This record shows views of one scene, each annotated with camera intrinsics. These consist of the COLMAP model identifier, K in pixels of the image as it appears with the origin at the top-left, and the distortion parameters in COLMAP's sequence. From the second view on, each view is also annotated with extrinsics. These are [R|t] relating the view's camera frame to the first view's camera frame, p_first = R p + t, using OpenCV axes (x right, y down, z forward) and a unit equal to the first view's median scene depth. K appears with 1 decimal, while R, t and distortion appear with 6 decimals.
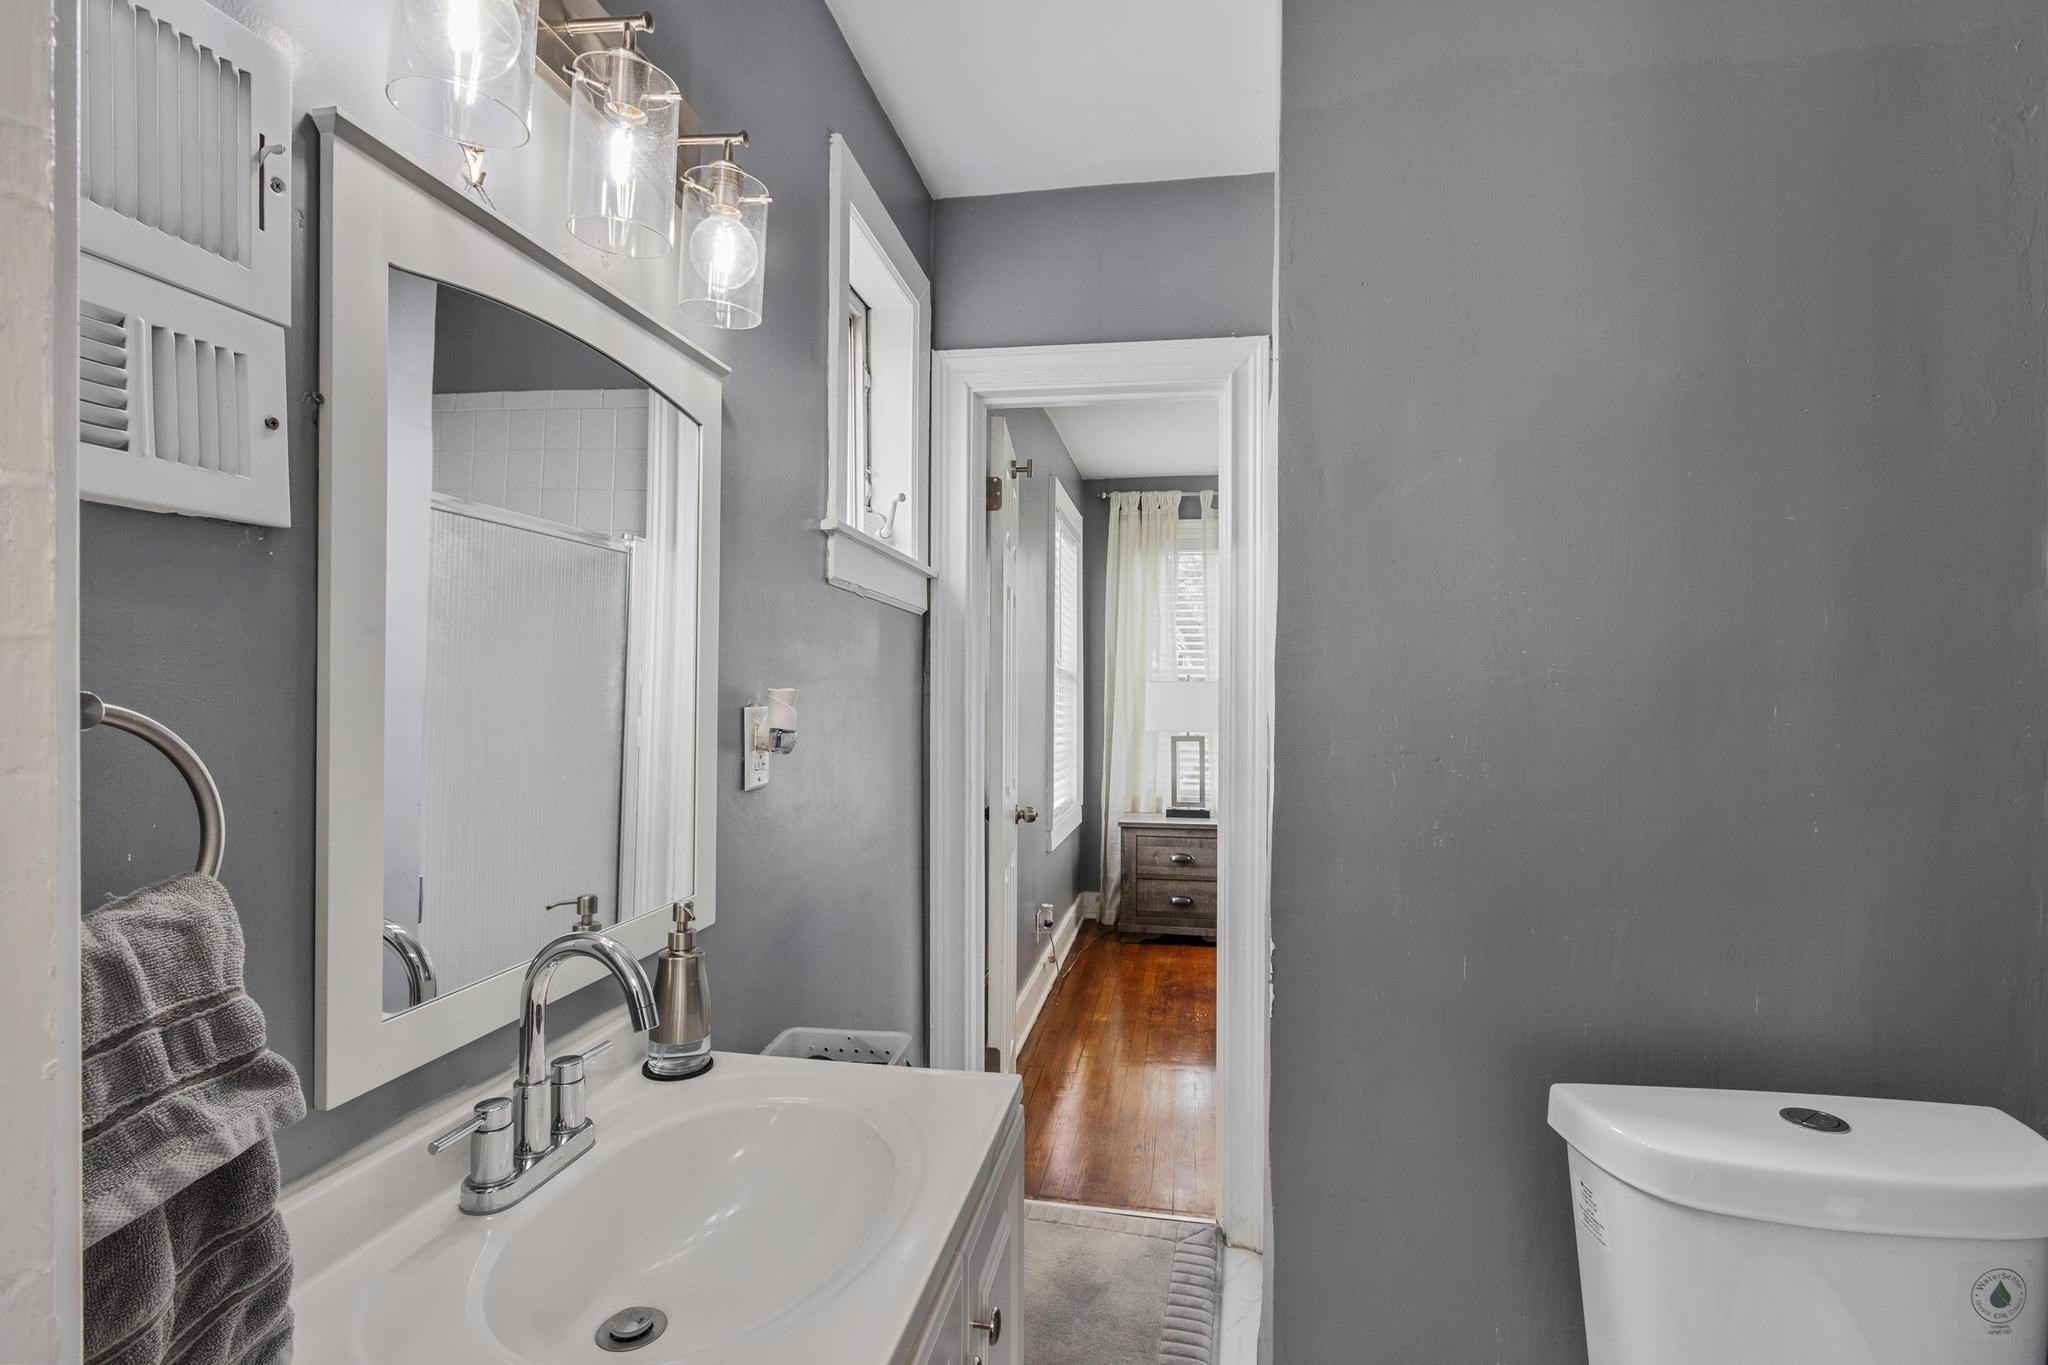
lens RADIAL K [[948.6, 0, 1025.6], [0, 948.6, 687.5], [0, 0, 1]] dist [0.005433, -0.000729]
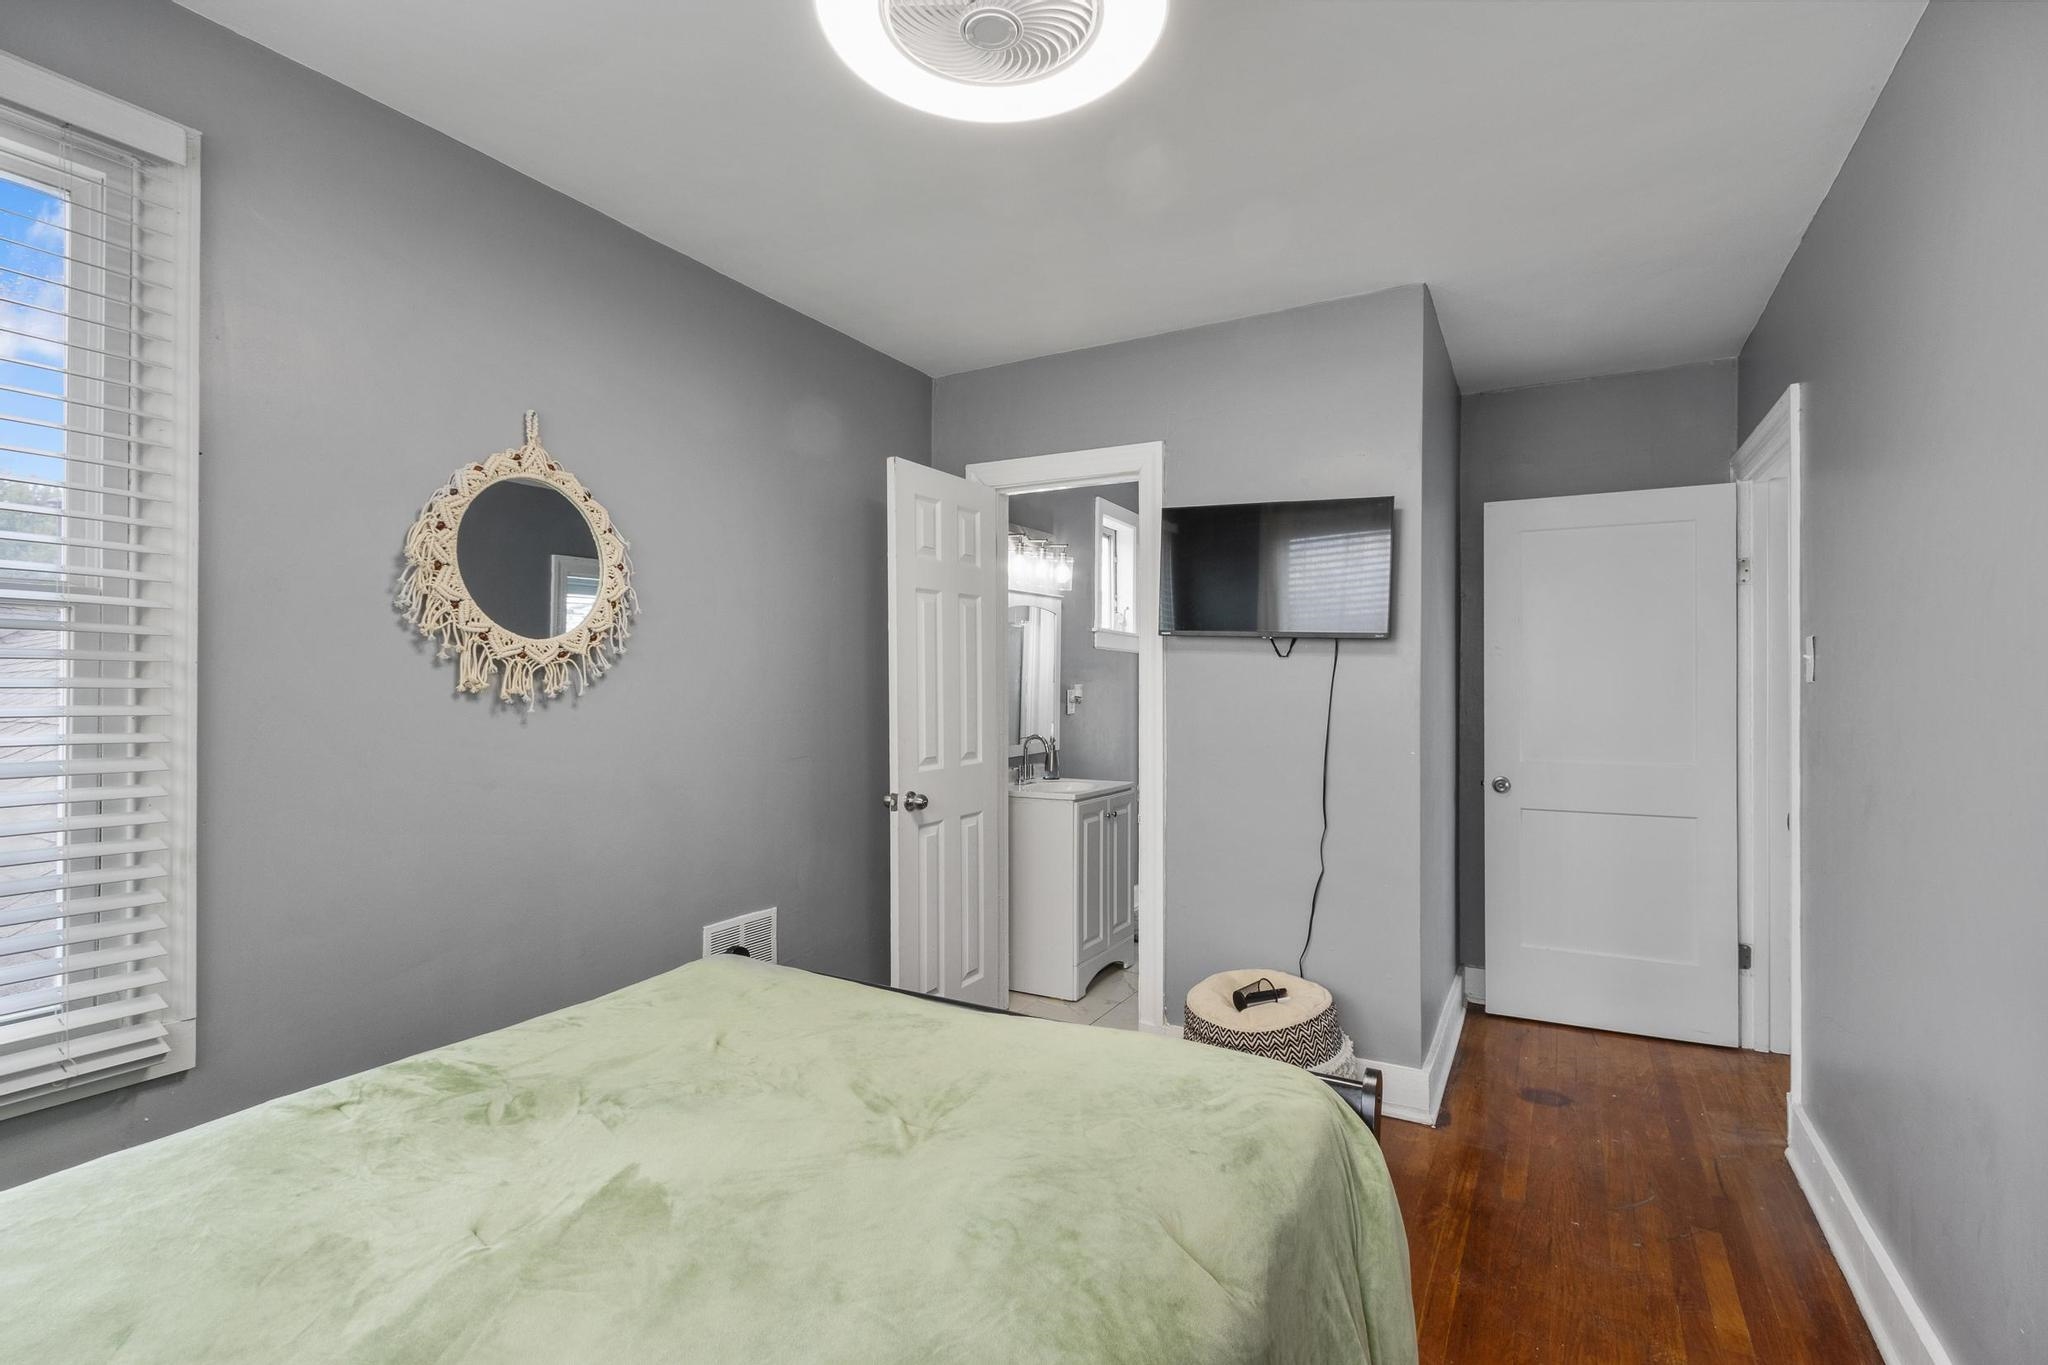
lens RADIAL K [[948.6, 0, 1024.9], [0, 948.6, 682.1], [0, 0, 1]] dist [0.005433, -0.000729]
pose [[0.943718, -0.001889, -0.330747, 0.657411], [0.002368, 0.999997, 0.001046, -0.011692], [0.330743, -0.001770, 0.943719, -2.169701]]
